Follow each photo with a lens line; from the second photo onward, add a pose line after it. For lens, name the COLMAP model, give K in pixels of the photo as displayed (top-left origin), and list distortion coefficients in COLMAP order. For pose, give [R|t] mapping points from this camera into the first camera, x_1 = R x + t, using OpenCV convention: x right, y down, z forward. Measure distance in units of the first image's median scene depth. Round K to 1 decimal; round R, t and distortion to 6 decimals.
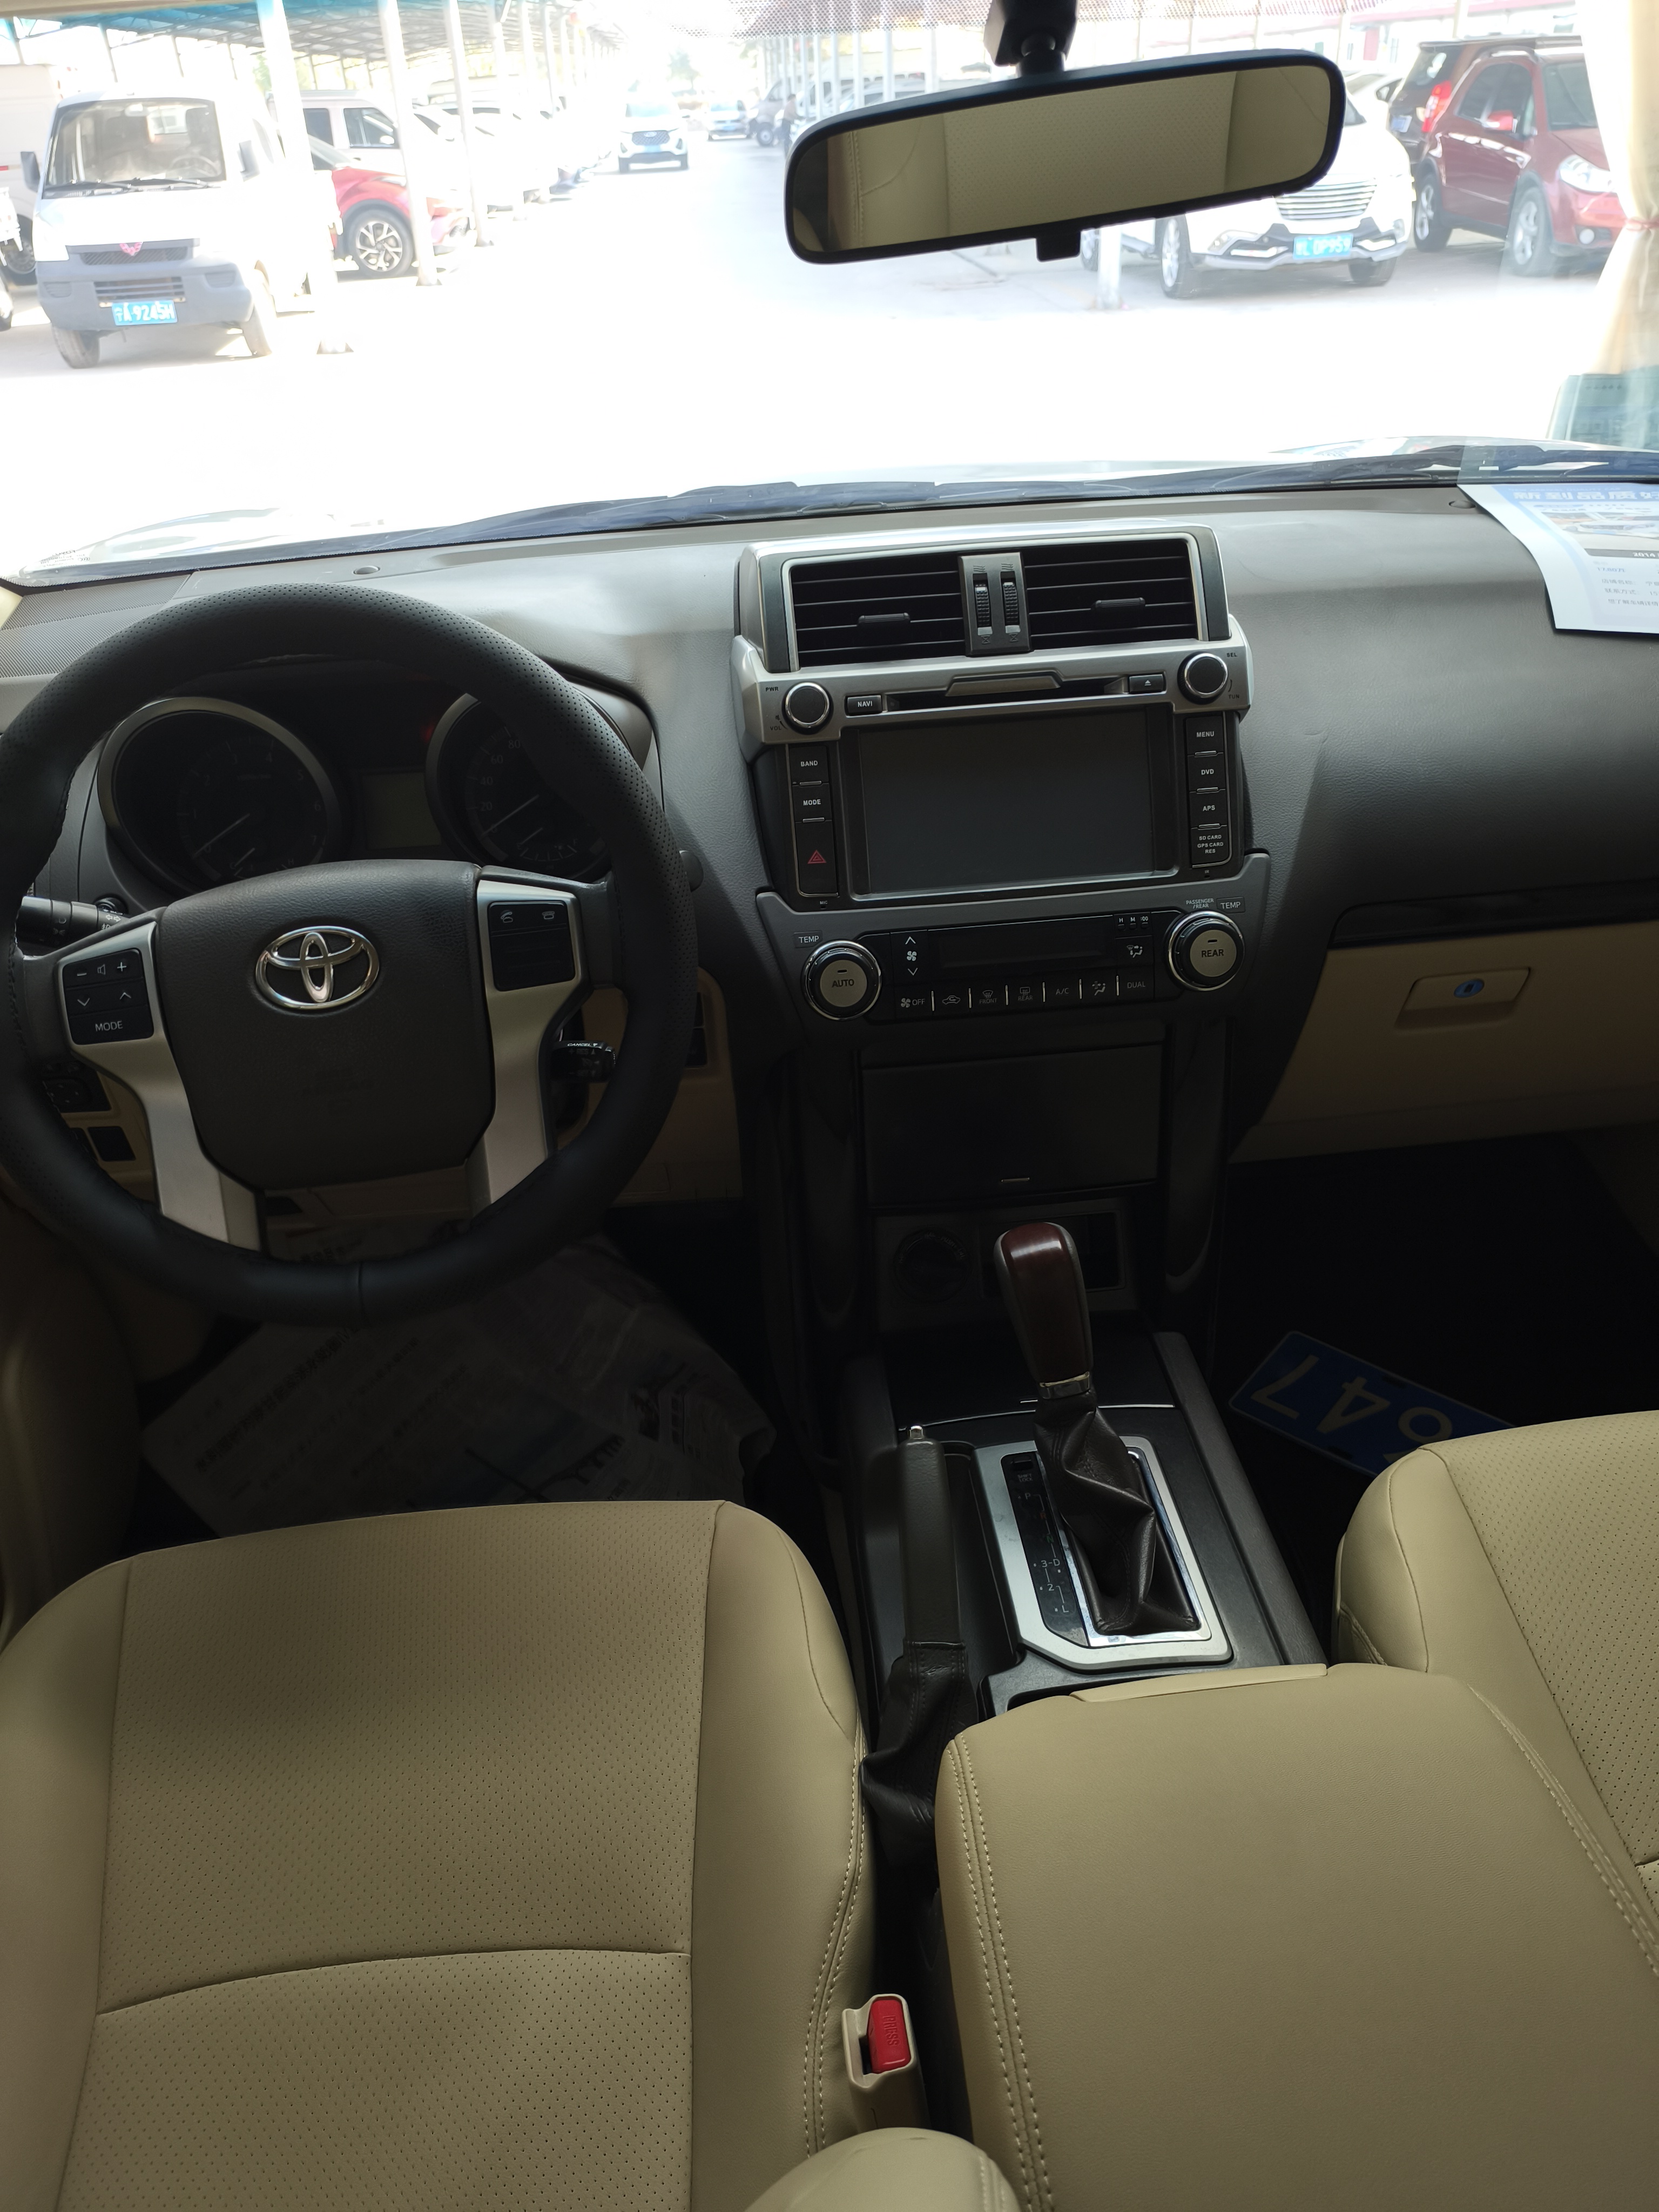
lens RADIAL K [[1594.3, 0, 827.8], [0, 1594.3, 1196.7], [0, 0, 1]] dist [0.023719, -0.048911]
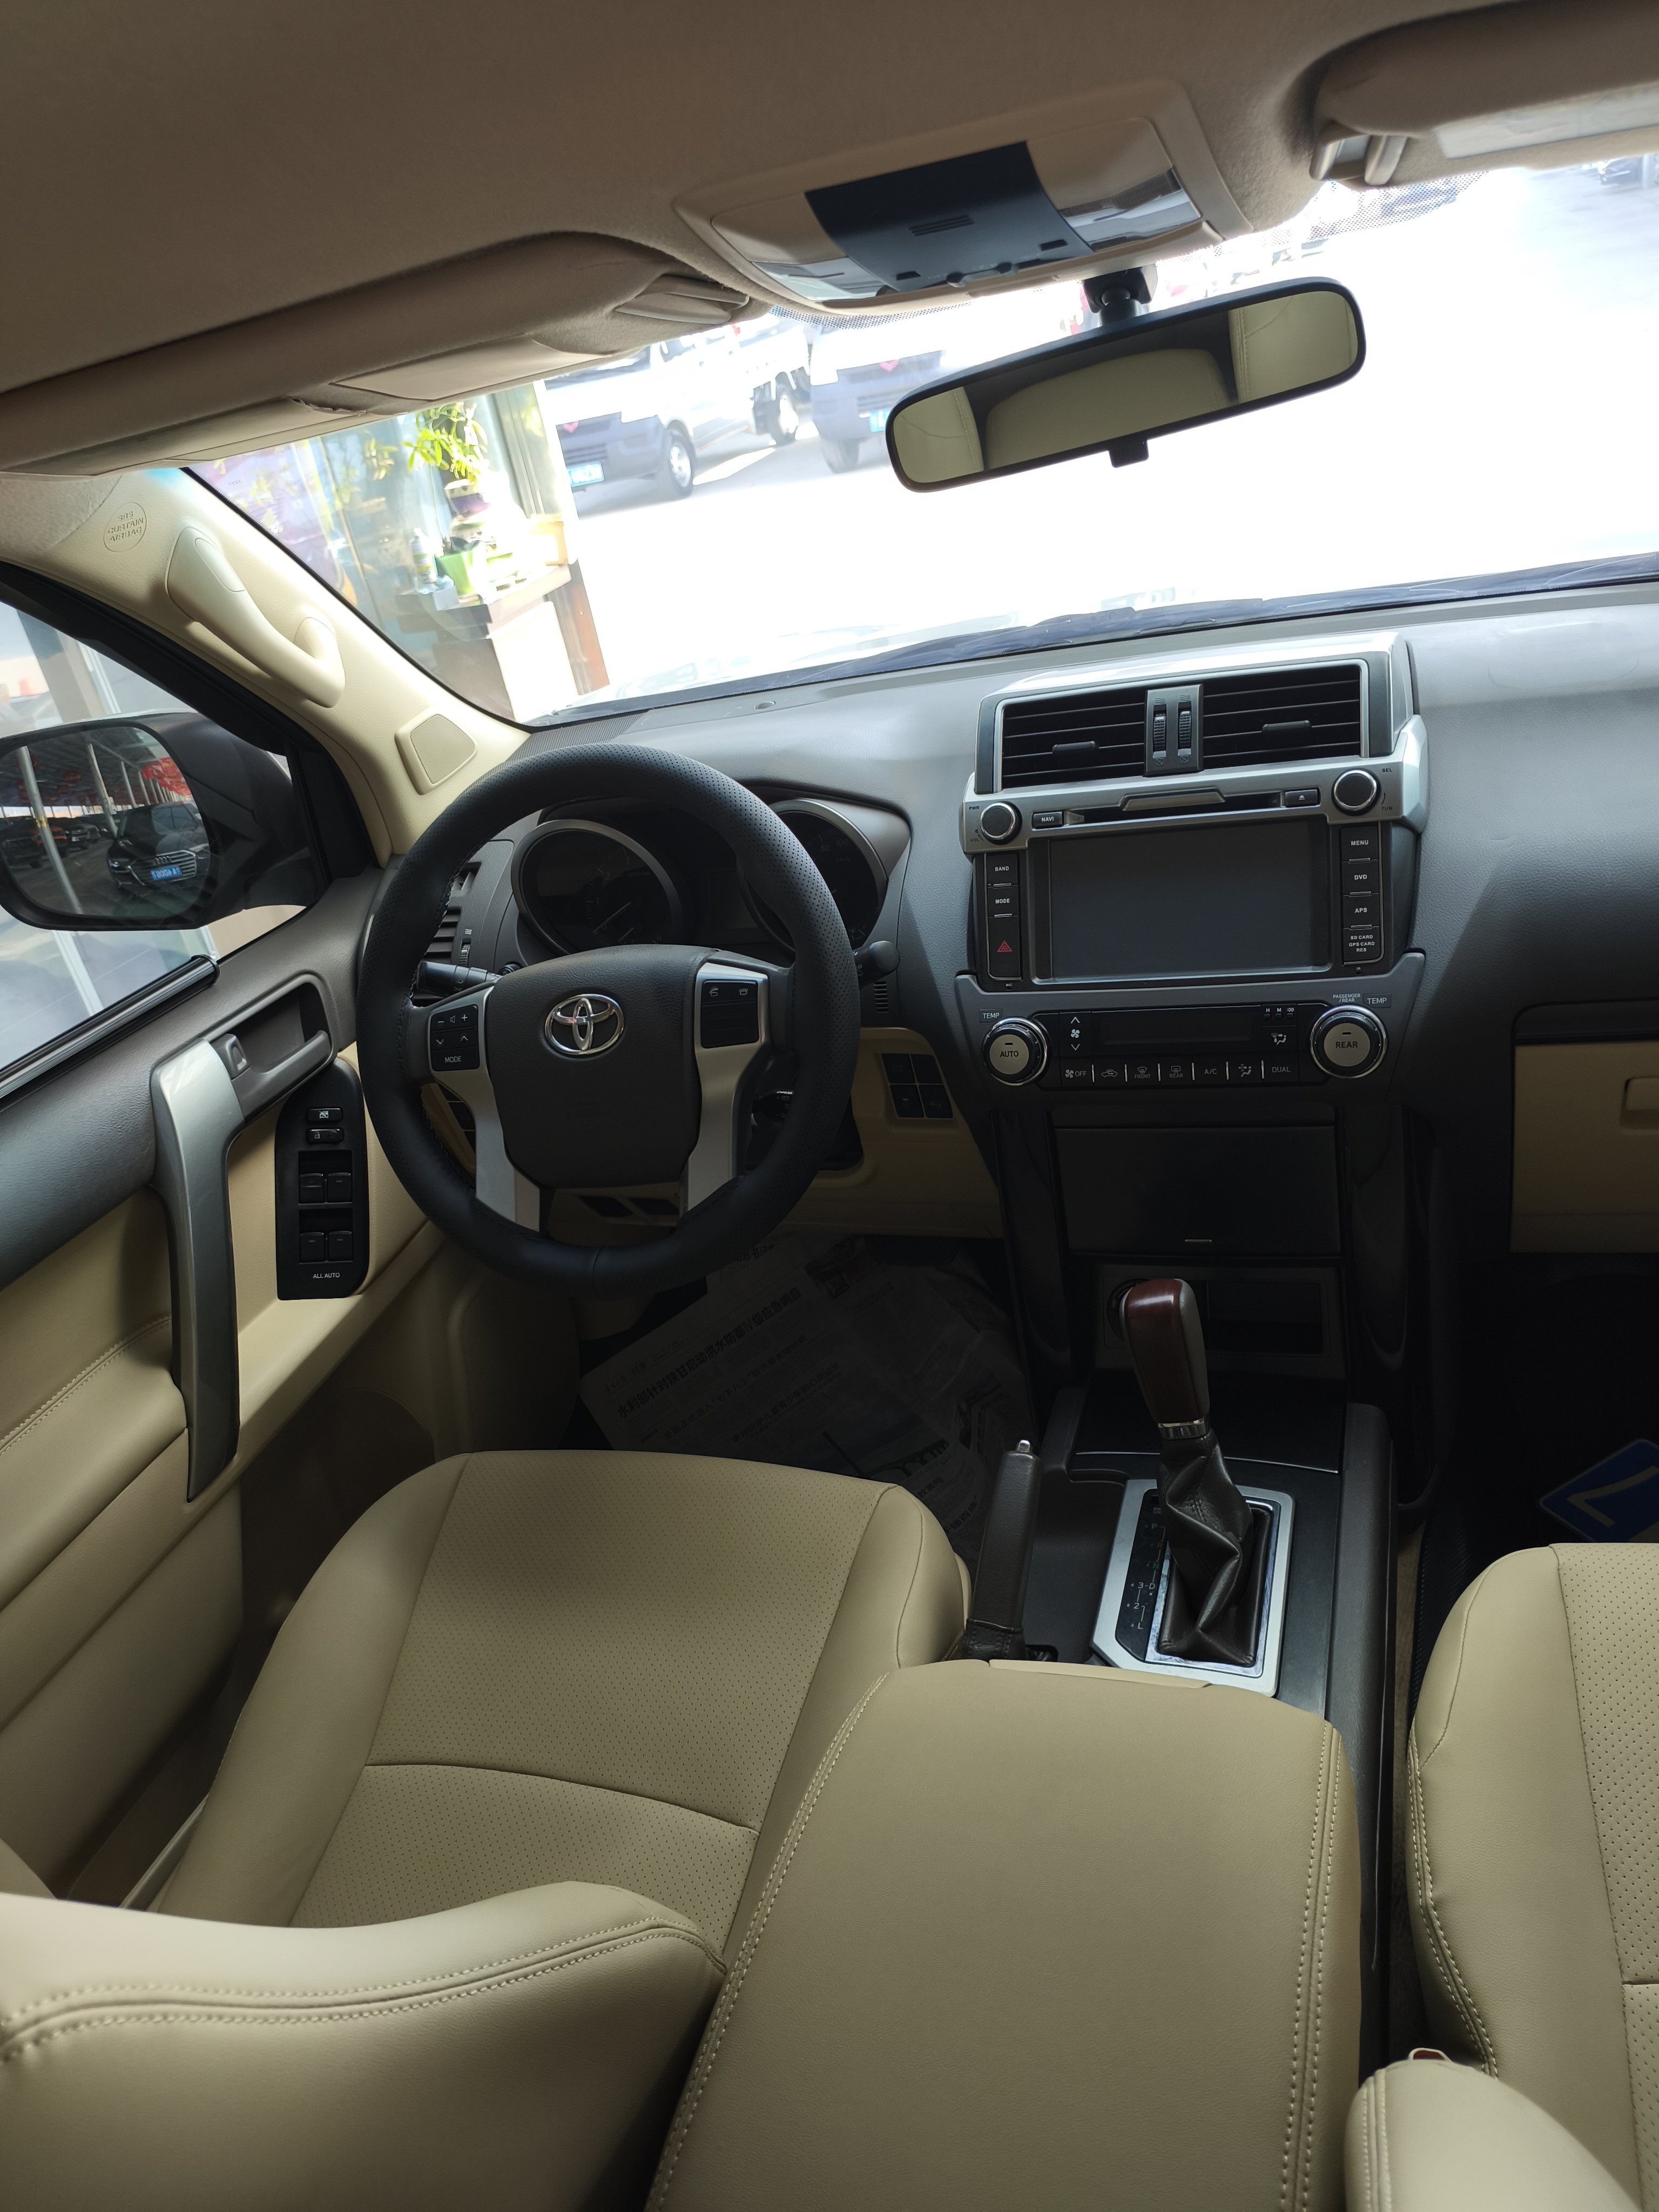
lens RADIAL K [[1610.0, 0, 832.5], [0, 1610.0, 1164.4], [0, 0, 1]] dist [0.001939, -0.001547]
pose [[0.908802, 0.078205, -0.409833, 0.378276], [-0.097971, 0.994811, -0.027420, -0.008457], [0.405563, 0.065072, 0.911748, -0.123154]]
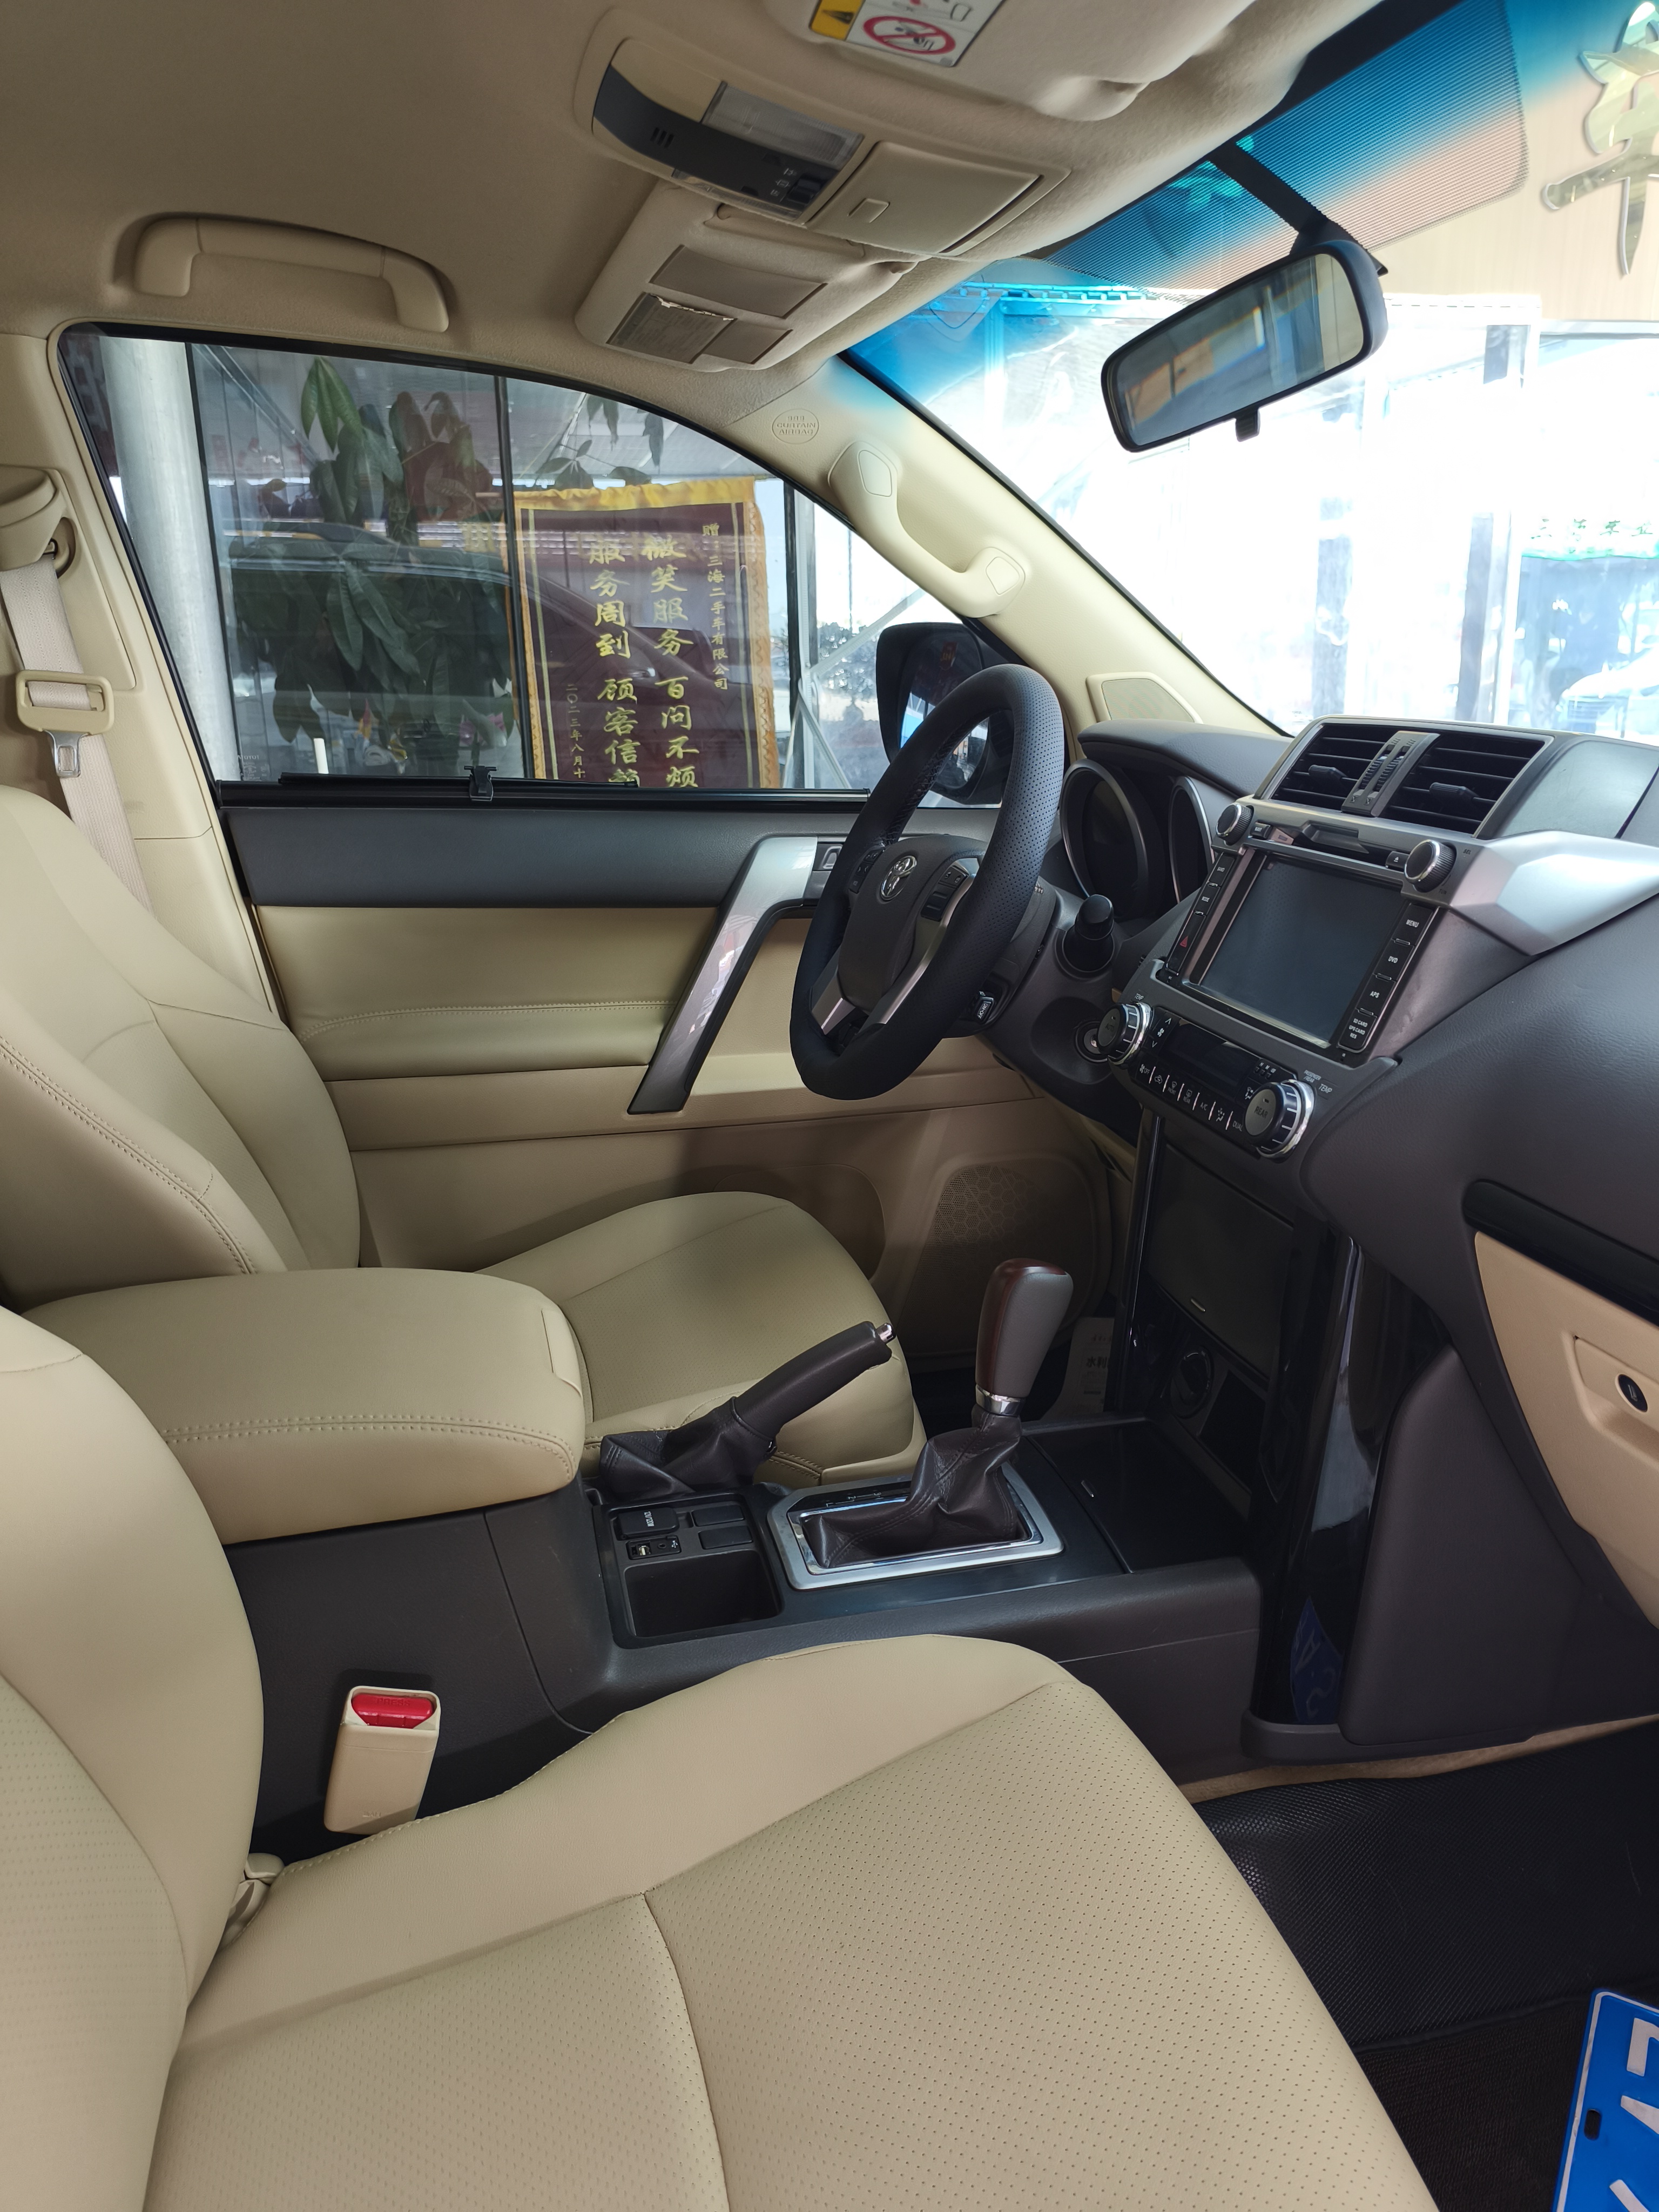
lens RADIAL K [[1610.0, 0, 832.5], [0, 1610.0, 1164.4], [0, 0, 1]] dist [0.001939, -0.001547]
pose [[0.133150, 0.340913, -0.930618, 1.114739], [-0.572889, 0.792691, 0.208419, -0.181884], [0.808745, 0.505390, 0.300852, 0.522315]]
